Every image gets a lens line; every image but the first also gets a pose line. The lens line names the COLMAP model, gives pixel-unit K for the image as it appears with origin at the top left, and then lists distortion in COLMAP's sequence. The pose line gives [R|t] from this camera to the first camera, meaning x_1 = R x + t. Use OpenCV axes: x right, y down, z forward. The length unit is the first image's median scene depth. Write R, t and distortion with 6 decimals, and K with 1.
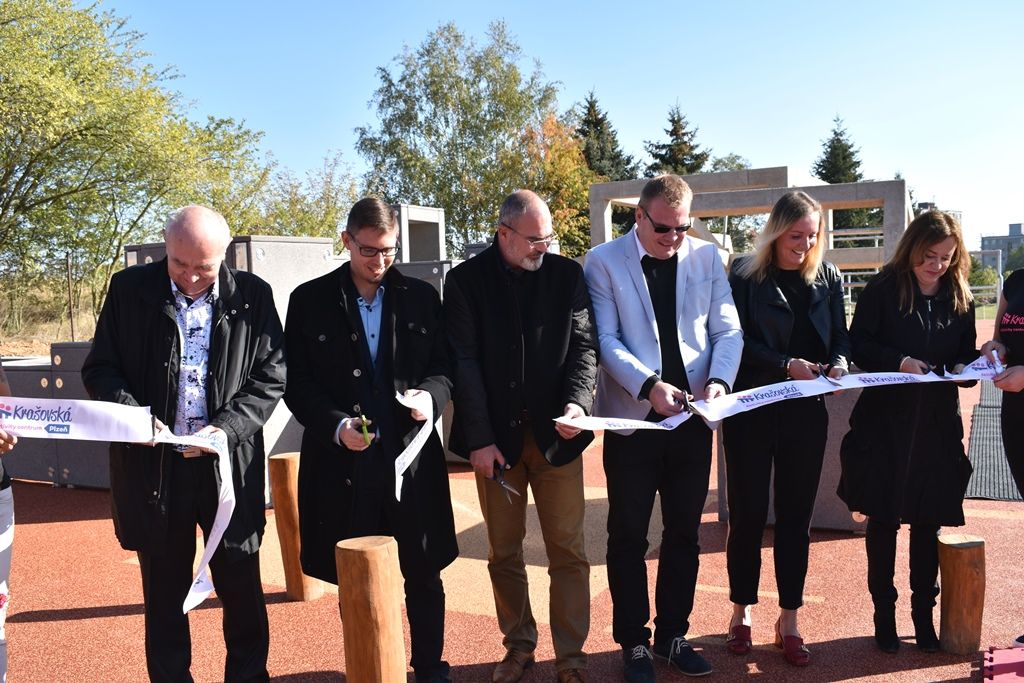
lens RADIAL K [[963.0, 0, 518.9], [0, 963.0, 347.1], [0, 0, 1]] dist [-0.060619, 0.000000]
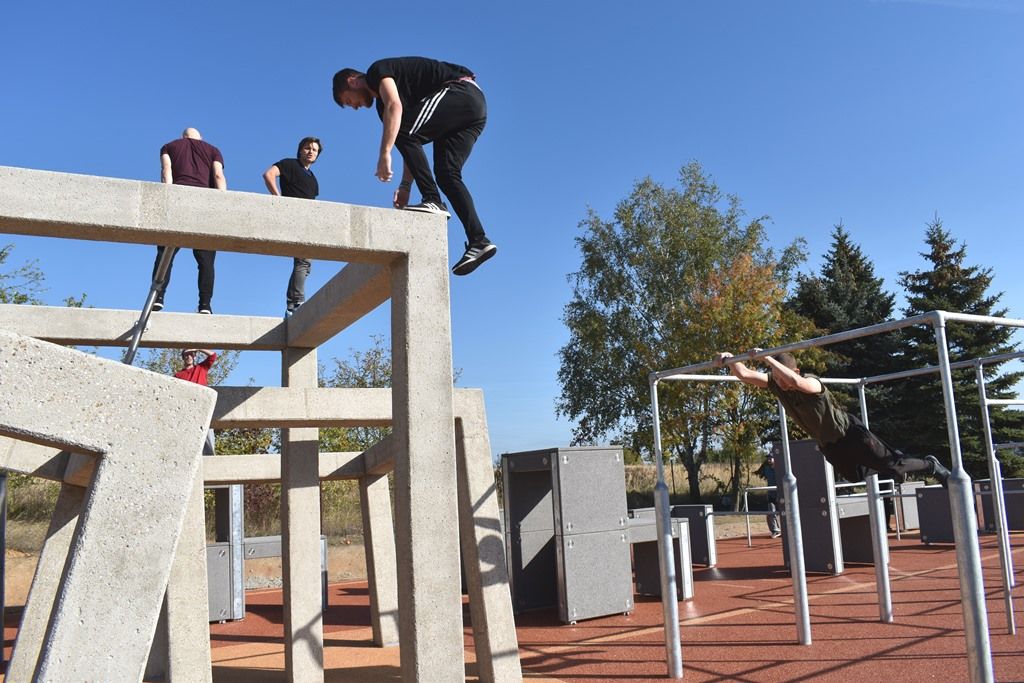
lens RADIAL K [[801.7, 0, 520.9], [0, 801.7, 338.3], [0, 0, 1]] dist [-0.091638, 0.013572]
pose [[0.847536, -0.108903, -0.519444, 0.203248], [-0.002476, 0.977900, -0.209060, -0.028451], [0.530732, 0.178472, 0.828536, 0.325156]]
